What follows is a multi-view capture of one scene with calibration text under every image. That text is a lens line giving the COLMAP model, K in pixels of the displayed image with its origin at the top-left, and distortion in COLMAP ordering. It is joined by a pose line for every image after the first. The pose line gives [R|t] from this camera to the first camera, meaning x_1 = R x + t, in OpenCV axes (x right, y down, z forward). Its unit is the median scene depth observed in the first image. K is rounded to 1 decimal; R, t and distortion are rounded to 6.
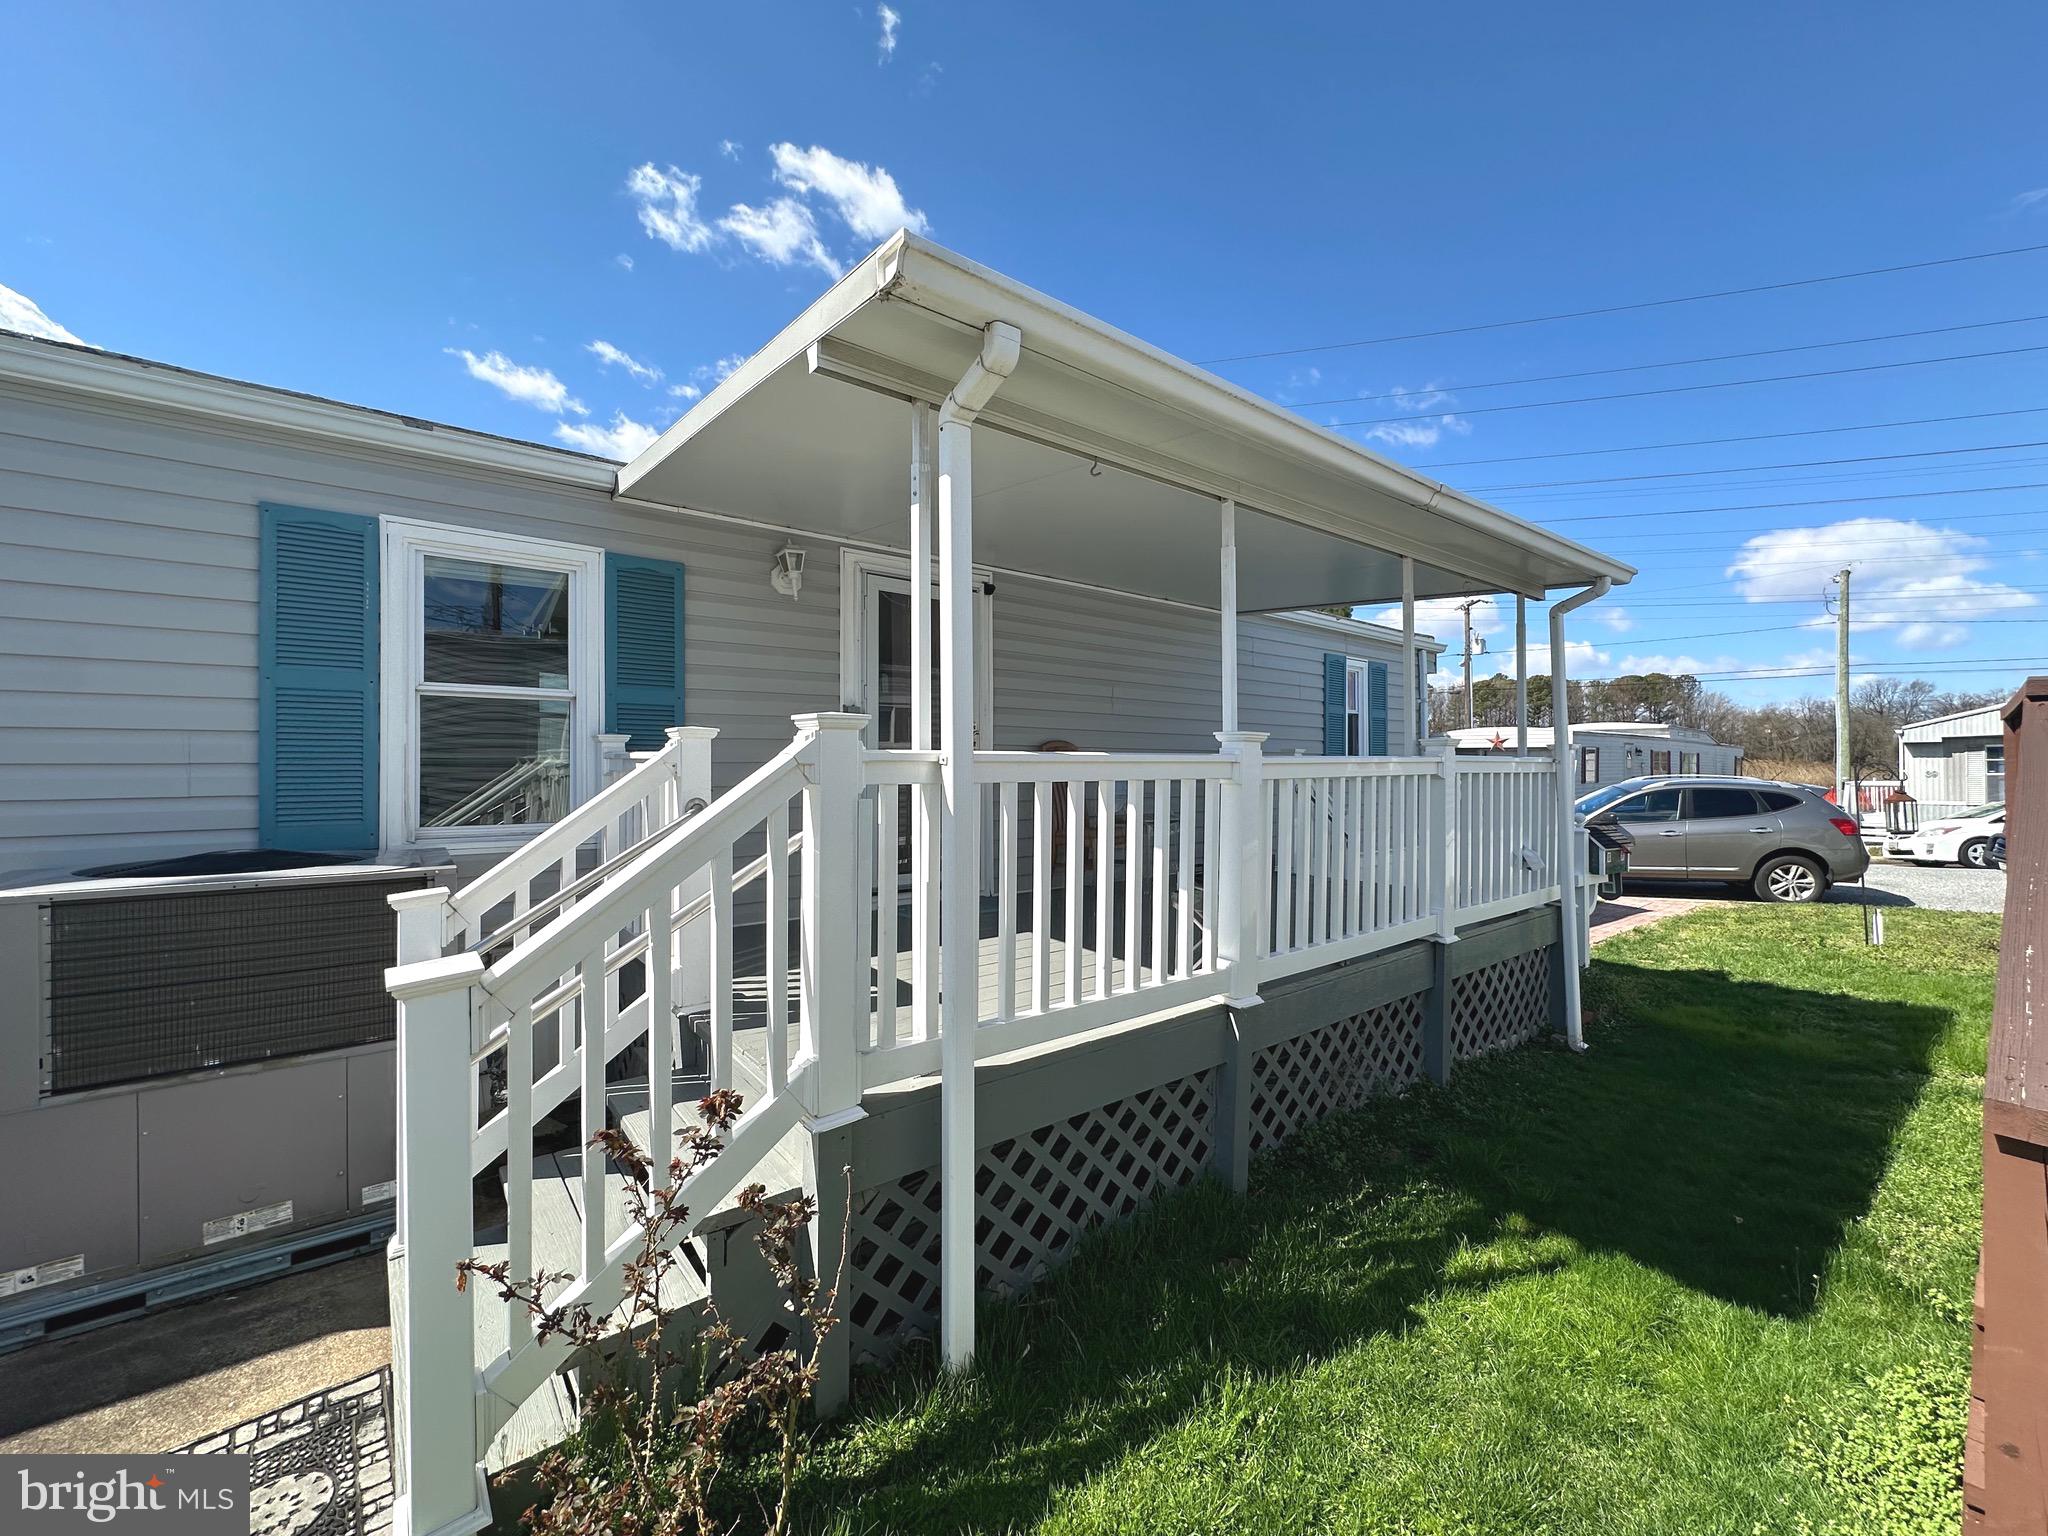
lens RADIAL K [[817.5, 0, 1010.0], [0, 817.5, 766.9], [0, 0, 1]] dist [-0.004456, 0.000989]
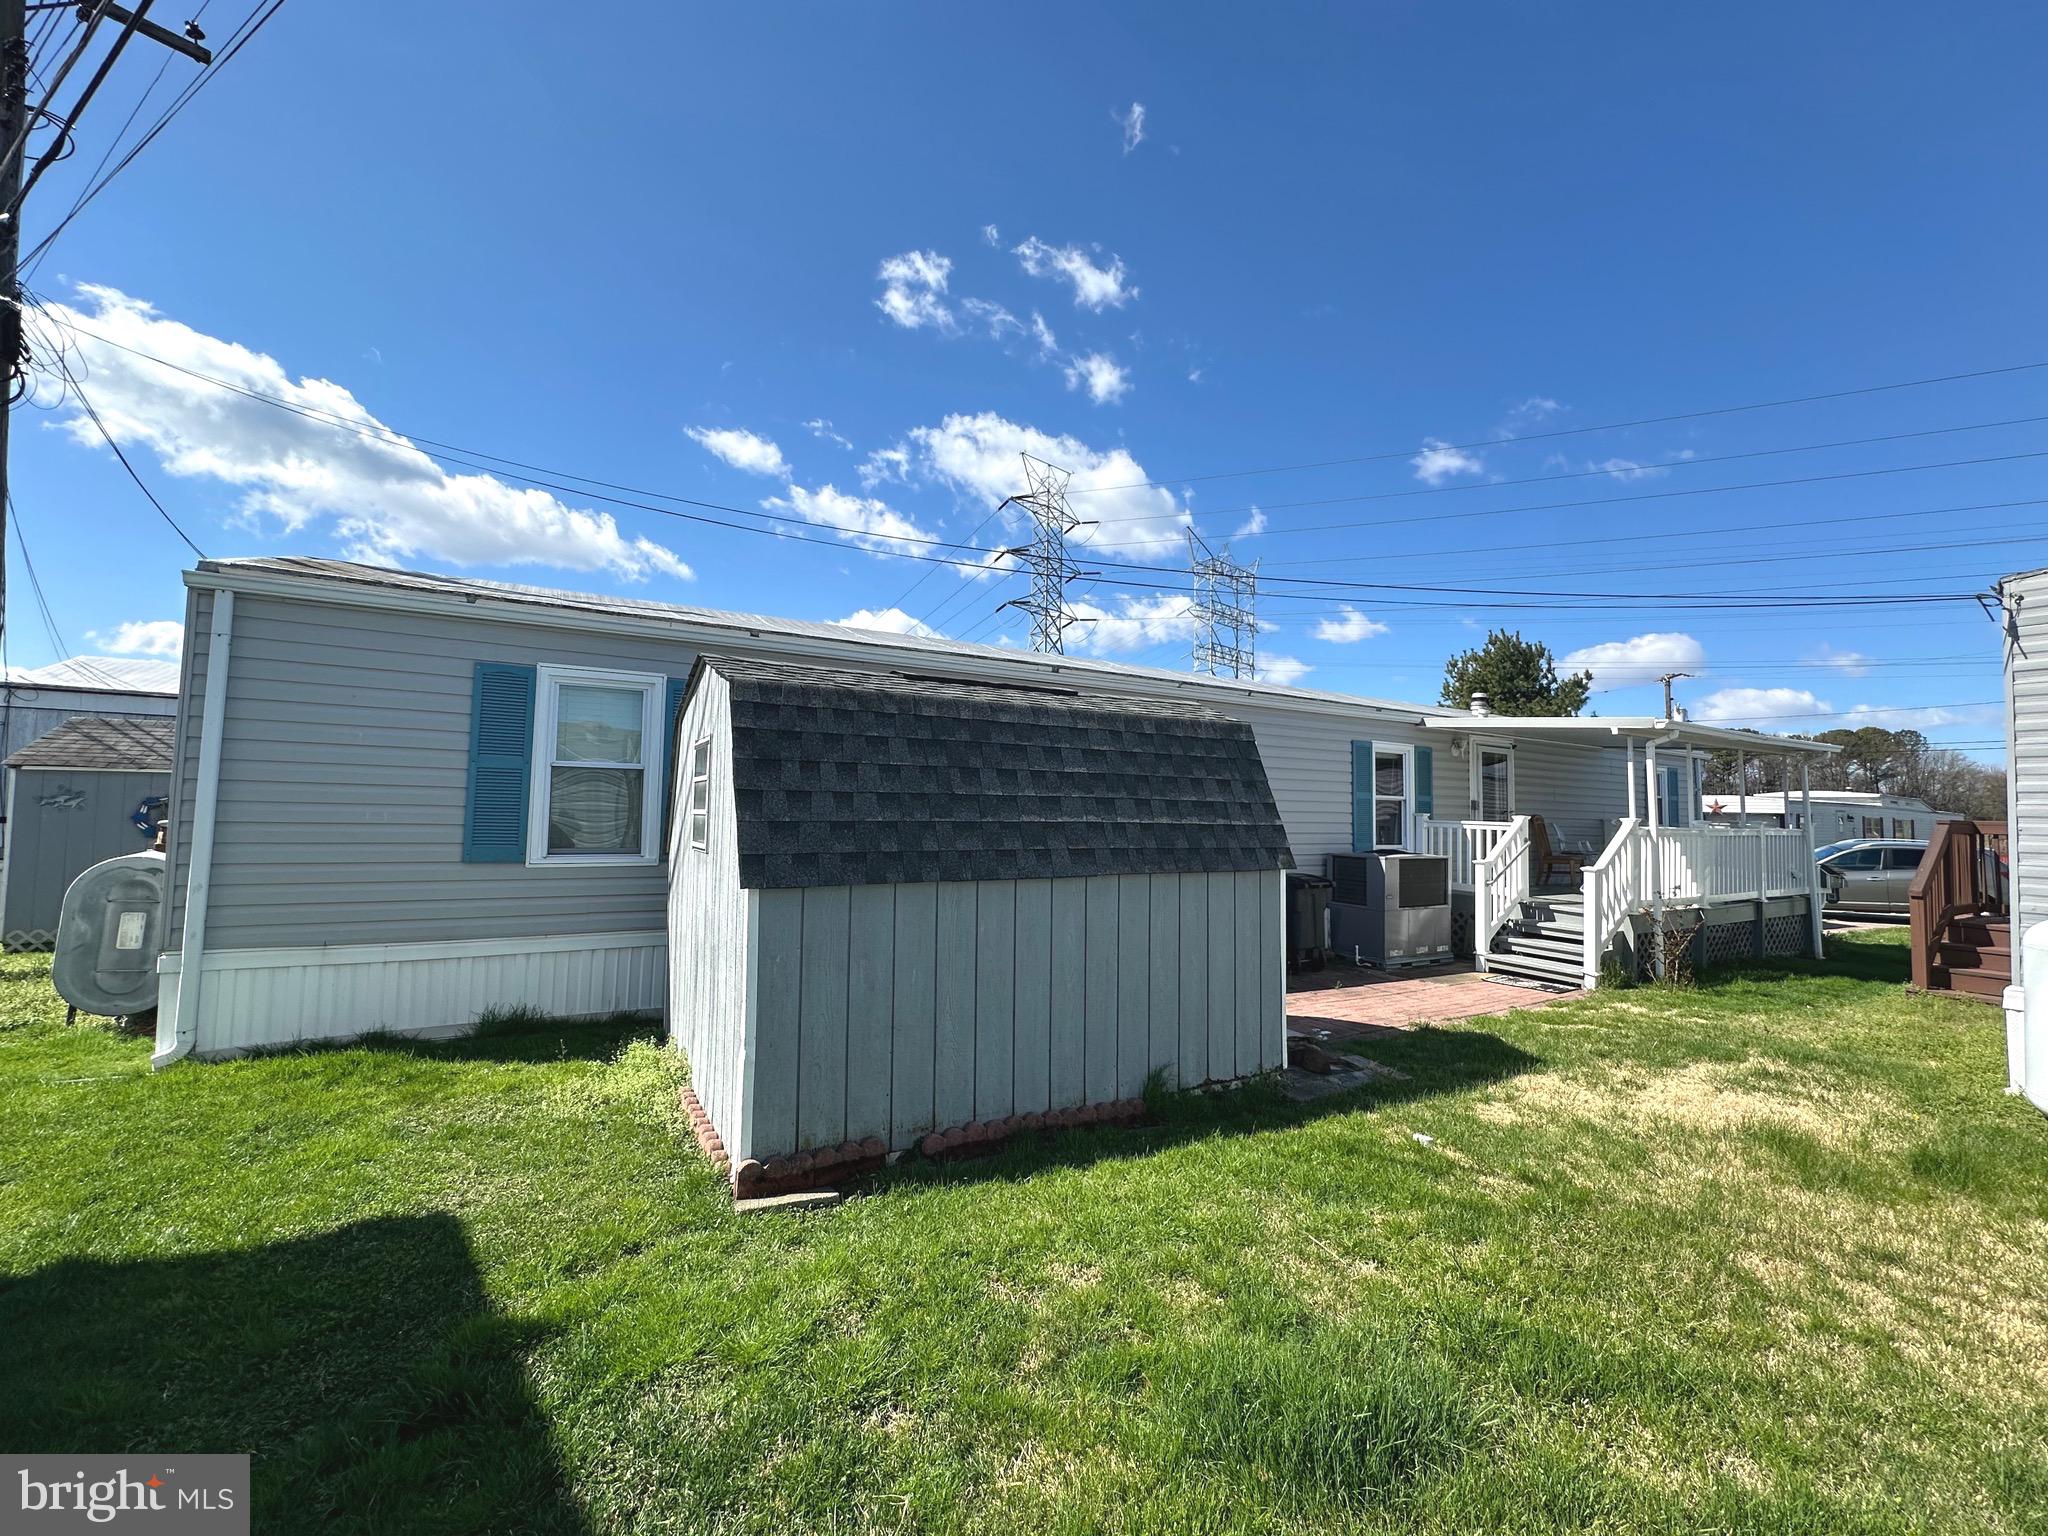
lens RADIAL K [[817.5, 0, 1015.6], [0, 817.5, 764.8], [0, 0, 1]] dist [-0.004456, 0.000989]
pose [[0.989788, 0.012826, -0.141970, -0.496324], [-0.021133, 0.998141, -0.057161, -0.006377], [0.140973, 0.059577, 0.988219, -0.652596]]
